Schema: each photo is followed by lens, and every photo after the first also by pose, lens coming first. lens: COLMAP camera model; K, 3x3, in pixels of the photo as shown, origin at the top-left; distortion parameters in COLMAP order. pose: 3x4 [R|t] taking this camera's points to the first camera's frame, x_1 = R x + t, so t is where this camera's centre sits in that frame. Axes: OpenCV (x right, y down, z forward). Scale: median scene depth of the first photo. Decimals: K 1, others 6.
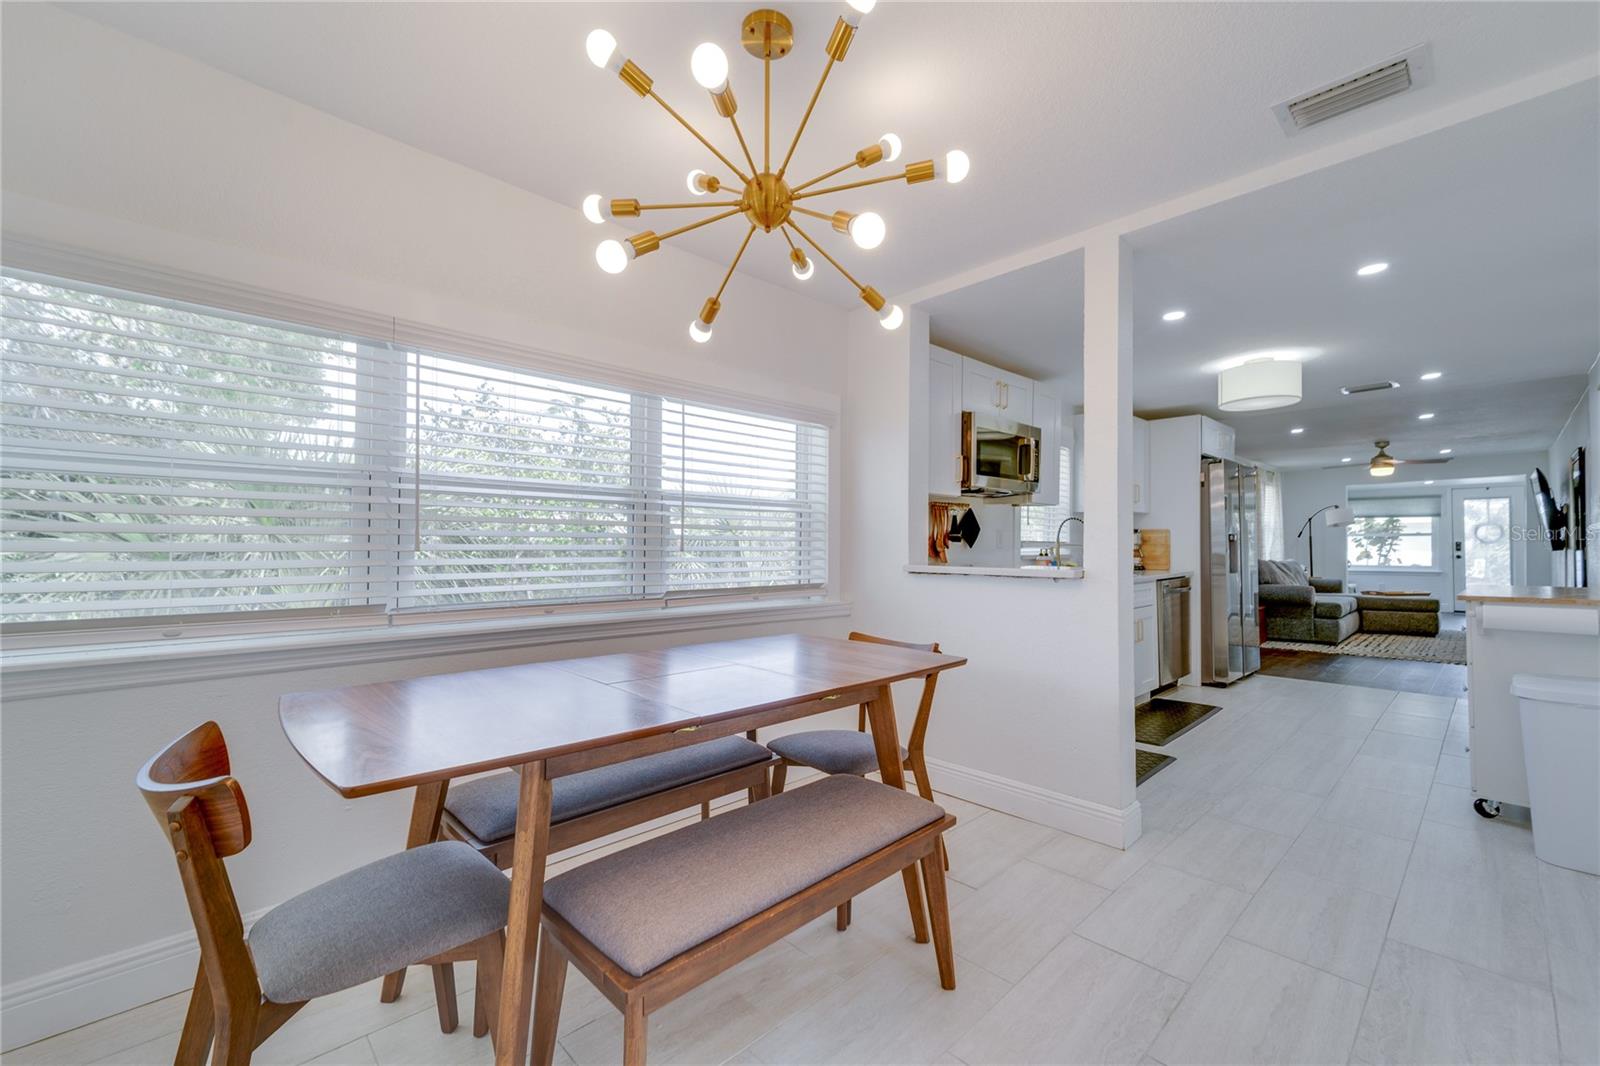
lens RADIAL K [[638.1, 0, 825.7], [0, 638.1, 534.2], [0, 0, 1]] dist [0.013944, -0.002430]
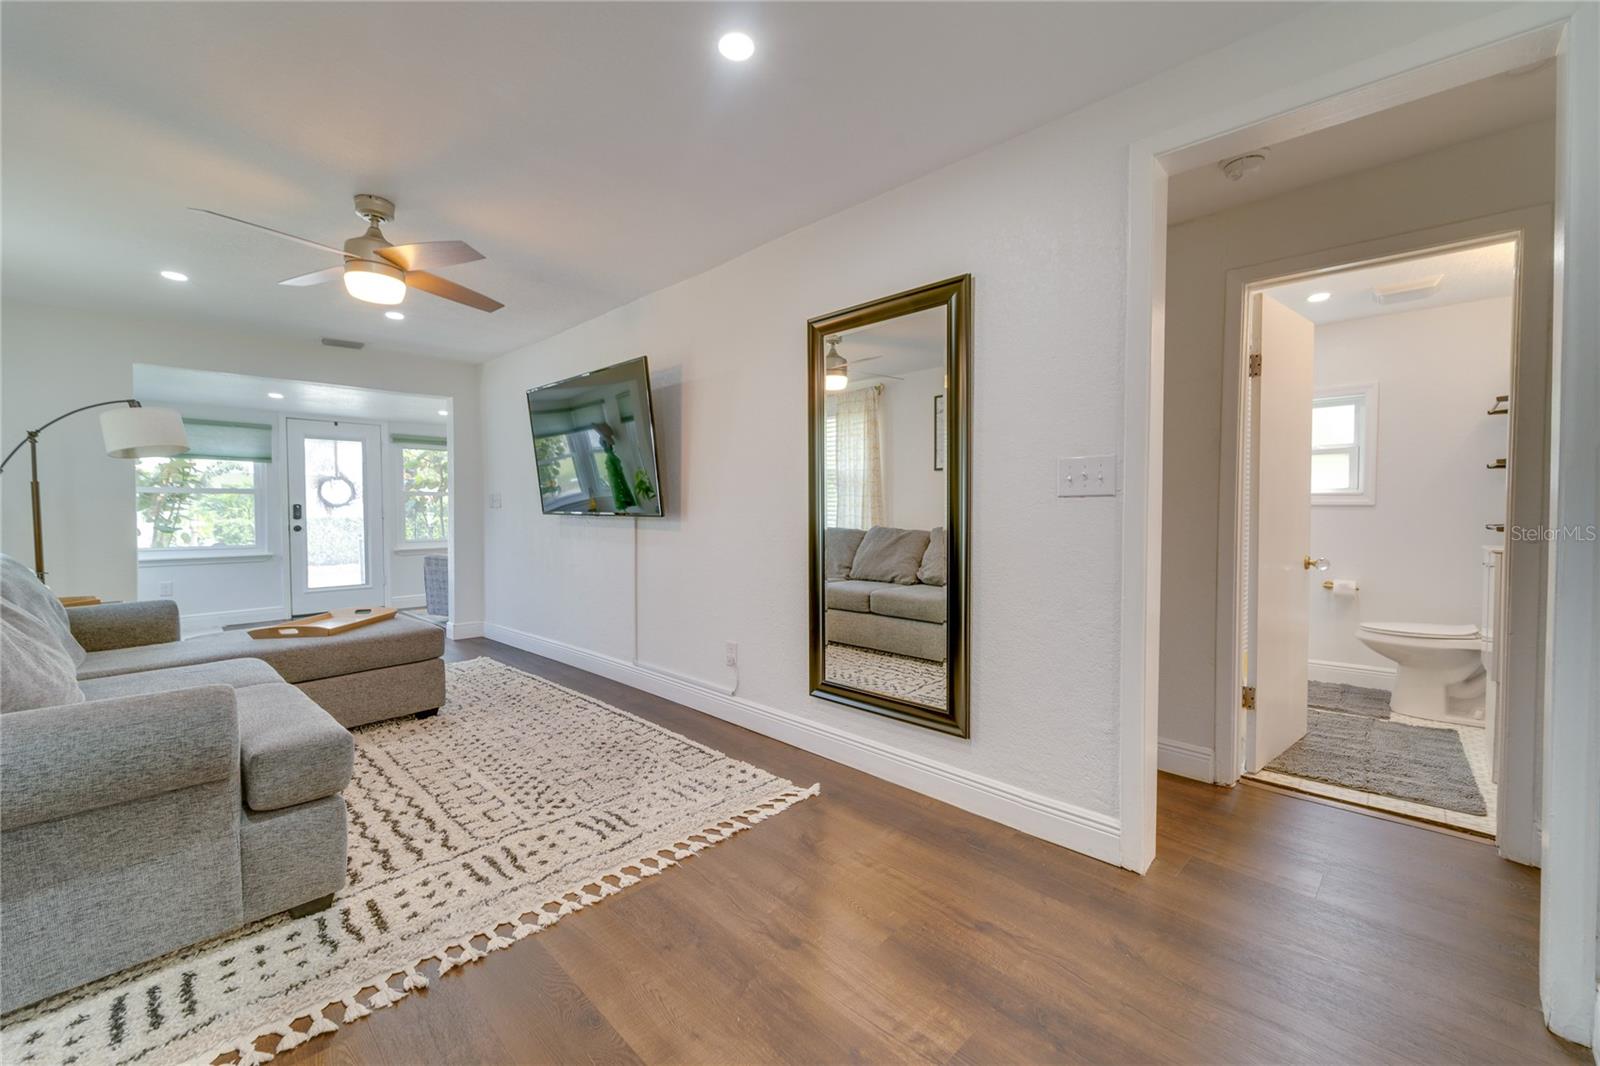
lens RADIAL K [[638.1, 0, 797.6], [0, 638.1, 525.7], [0, 0, 1]] dist [0.013944, -0.002430]
pose [[-0.023804, -0.021874, 0.999477, 0.460642], [-0.012791, 0.999685, 0.021574, 0.016919], [-0.999635, -0.012271, -0.024076, 0.700345]]
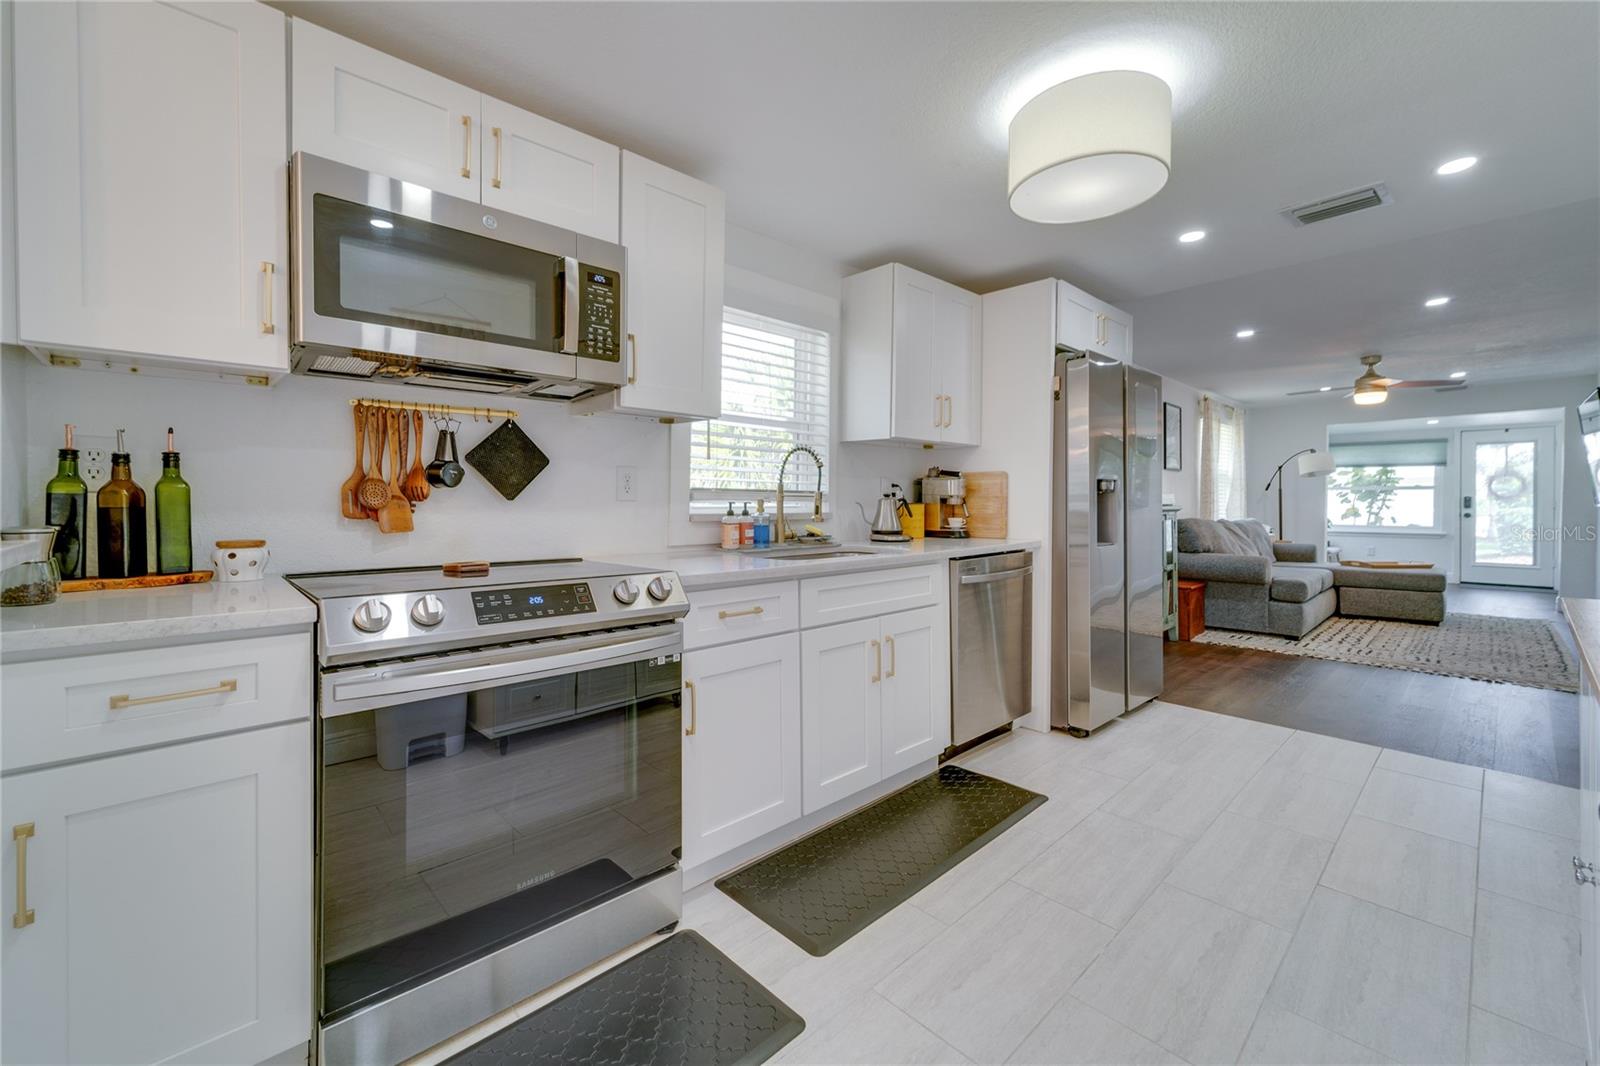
lens RADIAL K [[638.1, 0, 808.5], [0, 638.1, 501.7], [0, 0, 1]] dist [0.013944, -0.002430]
pose [[0.999916, 0.004178, -0.012271, 0.219333], [-0.003920, 0.999772, 0.020992, 0.005516], [0.012356, -0.020942, 0.999704, 0.240662]]
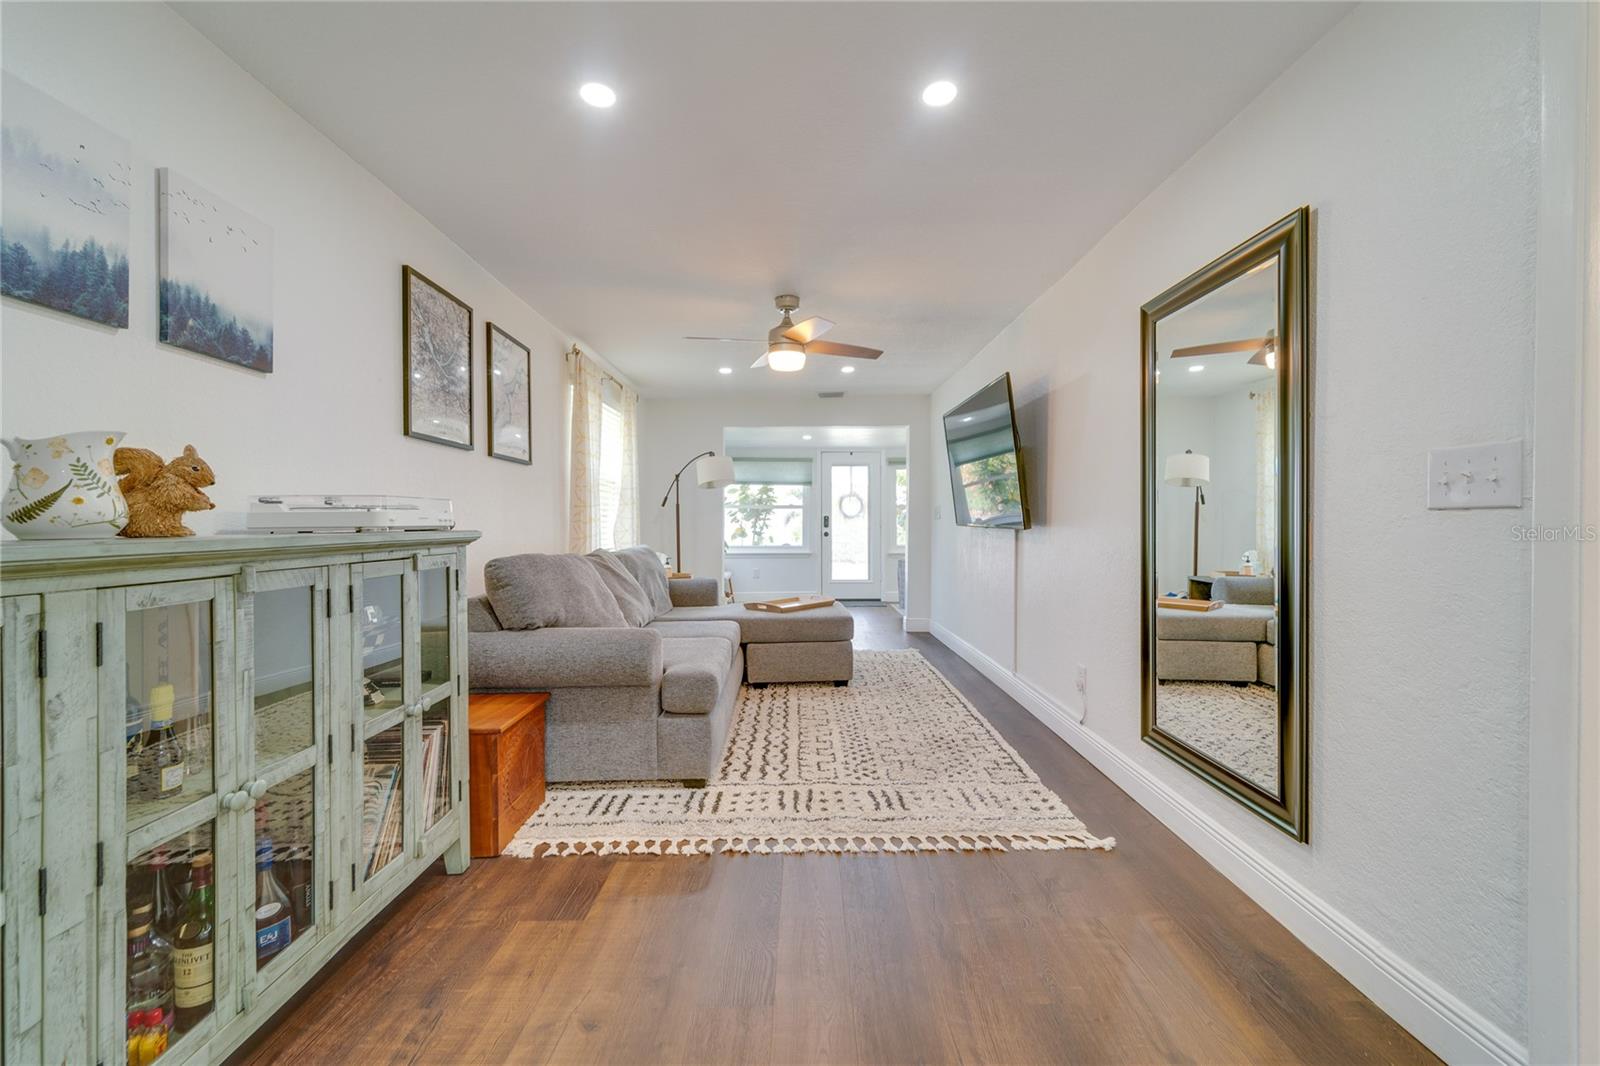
lens RADIAL K [[638.1, 0, 801.9], [0, 638.1, 523.1], [0, 0, 1]] dist [0.013944, -0.002430]
pose [[0.689739, -0.000821, 0.724057, 0.478227], [-0.013132, 0.999821, 0.013642, 0.013224], [-0.723939, -0.018918, 0.689605, 0.598328]]
